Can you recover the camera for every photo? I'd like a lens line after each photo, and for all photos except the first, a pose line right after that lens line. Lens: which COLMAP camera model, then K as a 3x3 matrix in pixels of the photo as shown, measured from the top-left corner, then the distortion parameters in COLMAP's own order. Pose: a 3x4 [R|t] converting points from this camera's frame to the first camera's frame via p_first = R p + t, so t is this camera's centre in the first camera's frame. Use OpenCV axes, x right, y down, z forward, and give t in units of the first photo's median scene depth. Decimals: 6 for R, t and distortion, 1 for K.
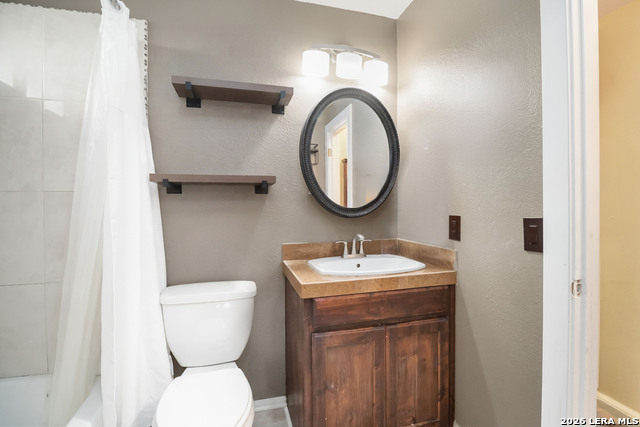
lens RADIAL K [[300.1, 0, 323.9], [0, 300.1, 206.2], [0, 0, 1]] dist [0.004460, -0.014529]
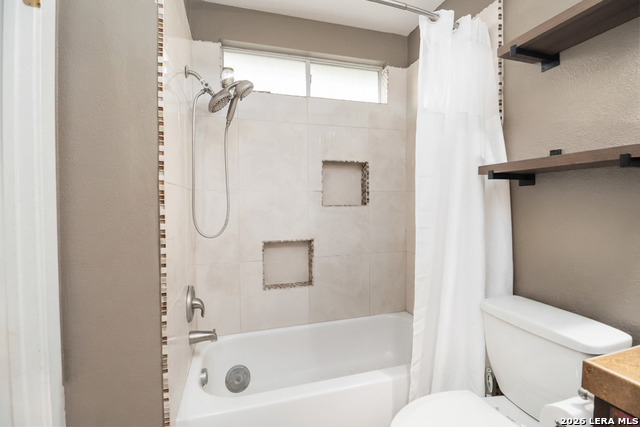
lens RADIAL K [[300.1, 0, 323.9], [0, 300.1, 206.2], [0, 0, 1]] dist [0.004460, -0.014529]
pose [[0.017139, 0.017412, -0.999701, 0.321361], [0.005532, 0.999831, 0.017509, -0.002774], [0.999838, -0.005830, 0.017040, 0.443690]]
